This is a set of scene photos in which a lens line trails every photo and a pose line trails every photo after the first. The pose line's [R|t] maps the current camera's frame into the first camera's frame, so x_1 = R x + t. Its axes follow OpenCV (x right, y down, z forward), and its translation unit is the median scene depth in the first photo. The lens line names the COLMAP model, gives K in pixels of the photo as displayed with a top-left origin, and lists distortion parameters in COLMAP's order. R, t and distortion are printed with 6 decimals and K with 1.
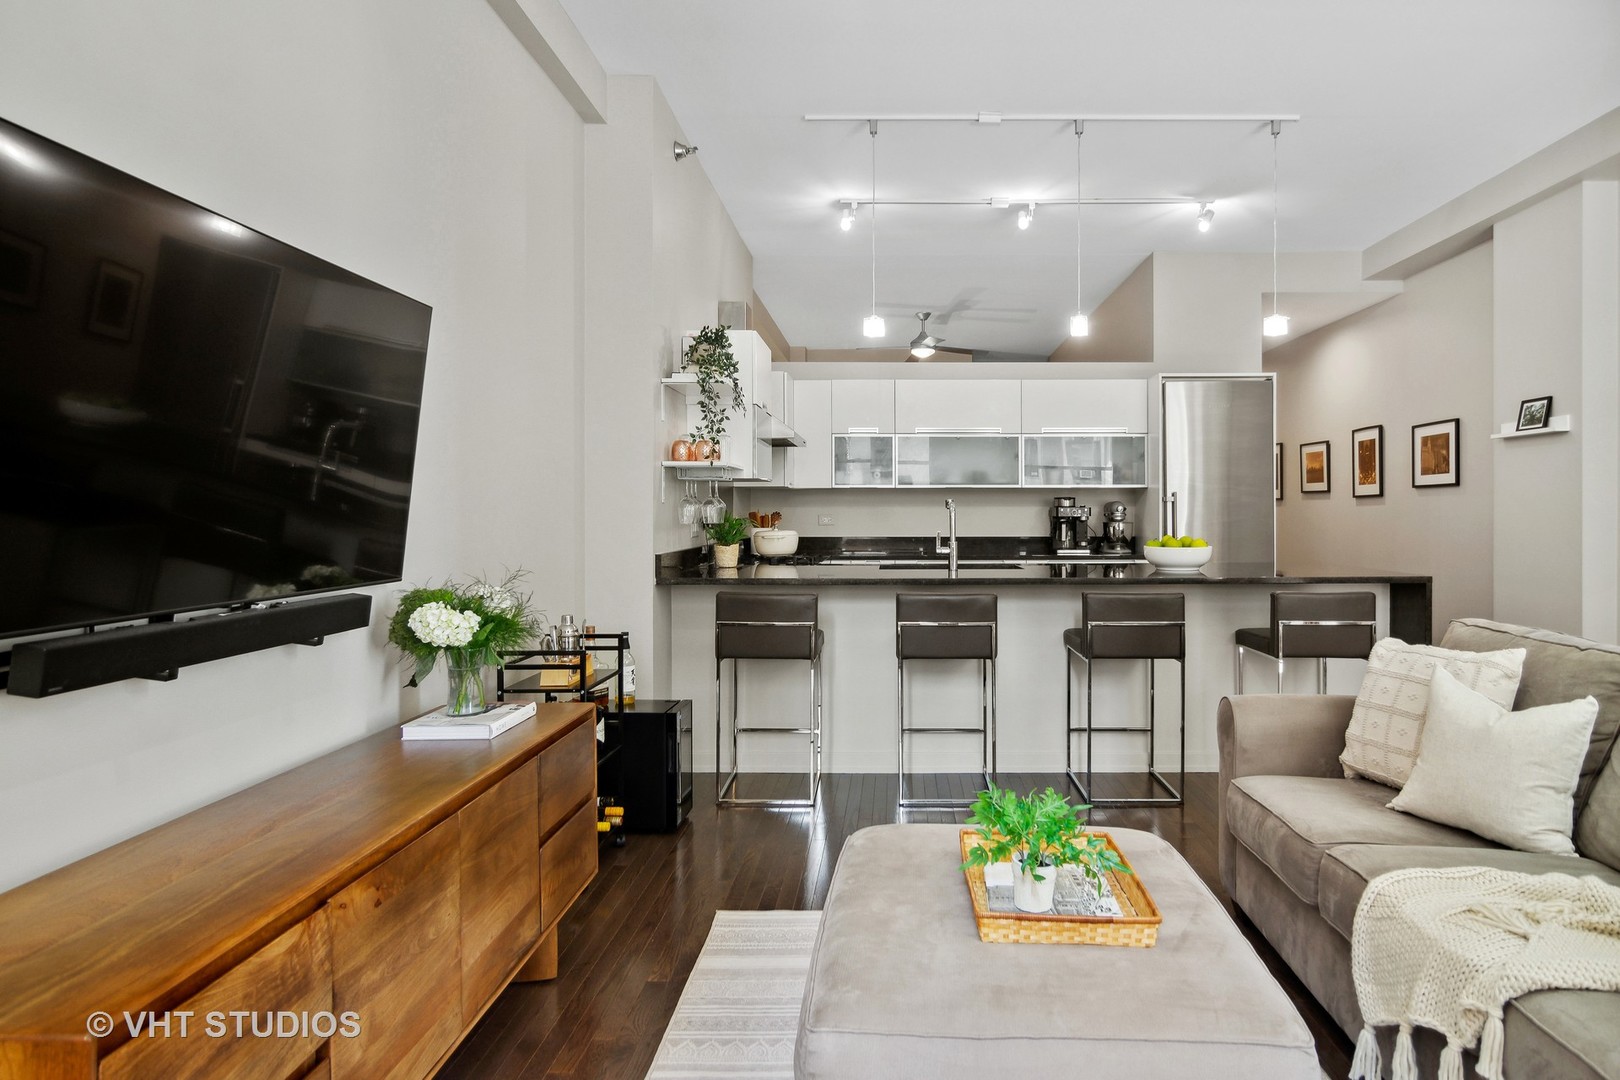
lens RADIAL K [[910.8, 0, 810.6], [0, 910.8, 528.9], [0, 0, 1]] dist [-0.012771, 0.002310]
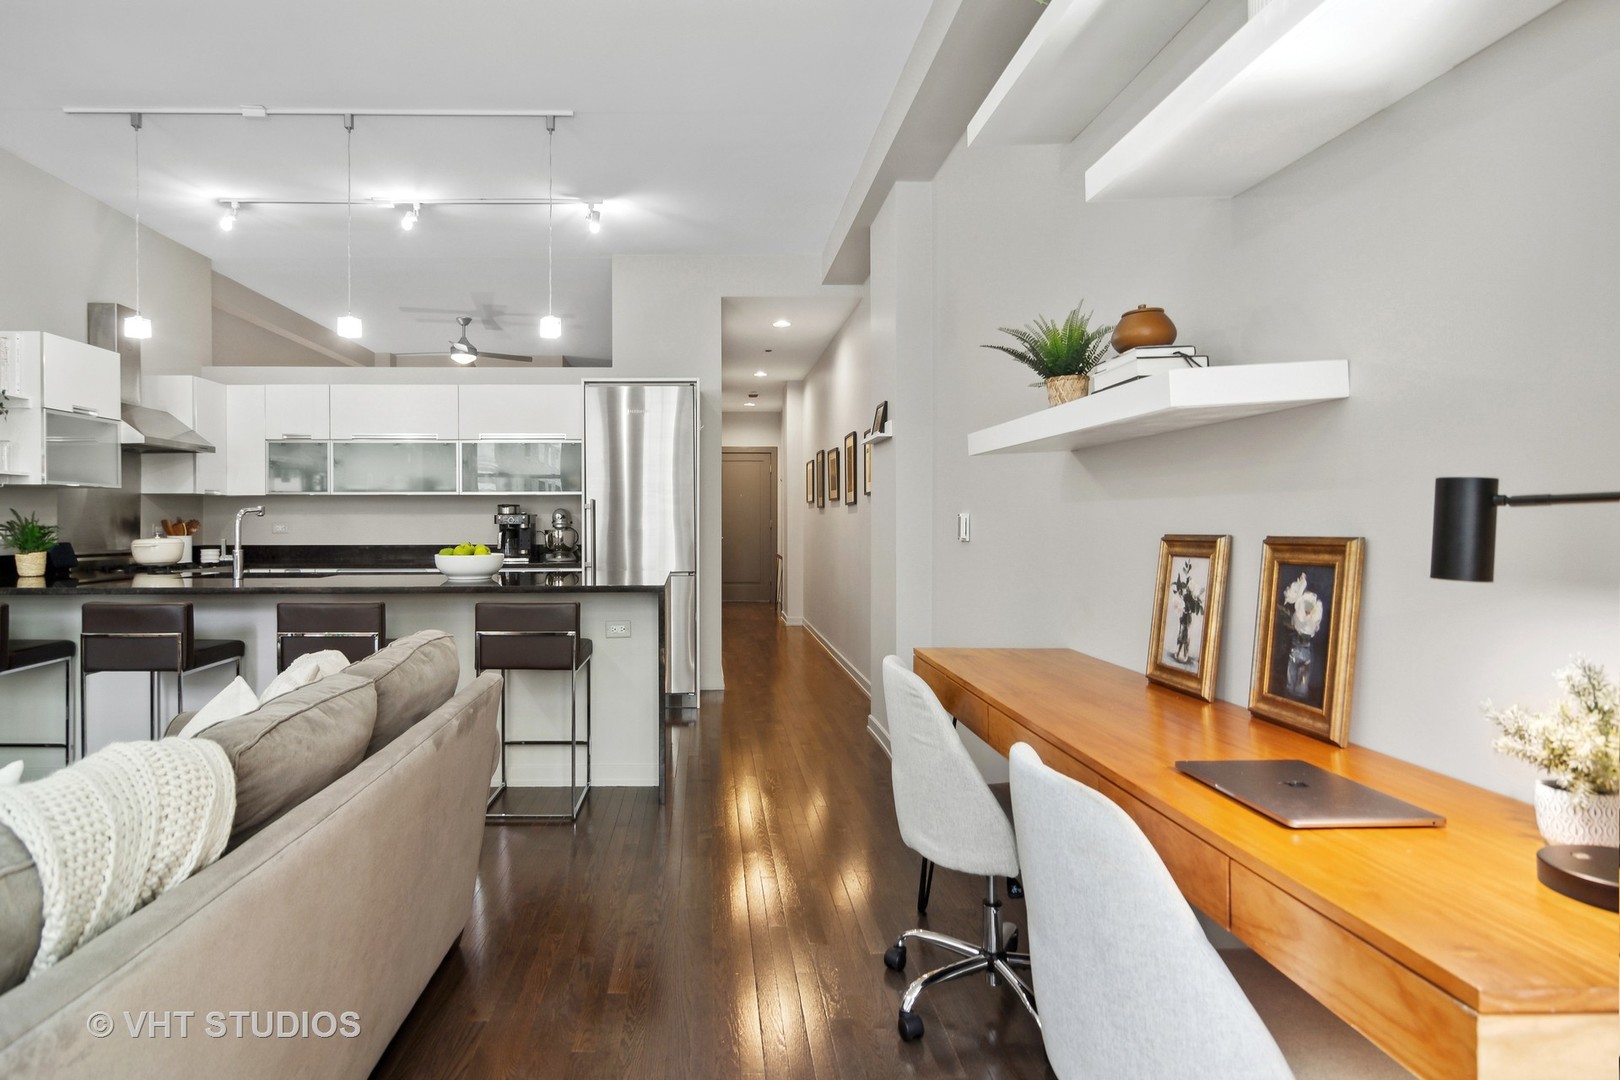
lens RADIAL K [[910.8, 0, 802.4], [0, 910.8, 536.2], [0, 0, 1]] dist [-0.012771, 0.002310]
pose [[0.999109, -0.001916, 0.042168, 0.560581], [0.002103, 0.999988, -0.004381, 0.004193], [-0.042159, 0.004466, 0.999101, 0.009736]]
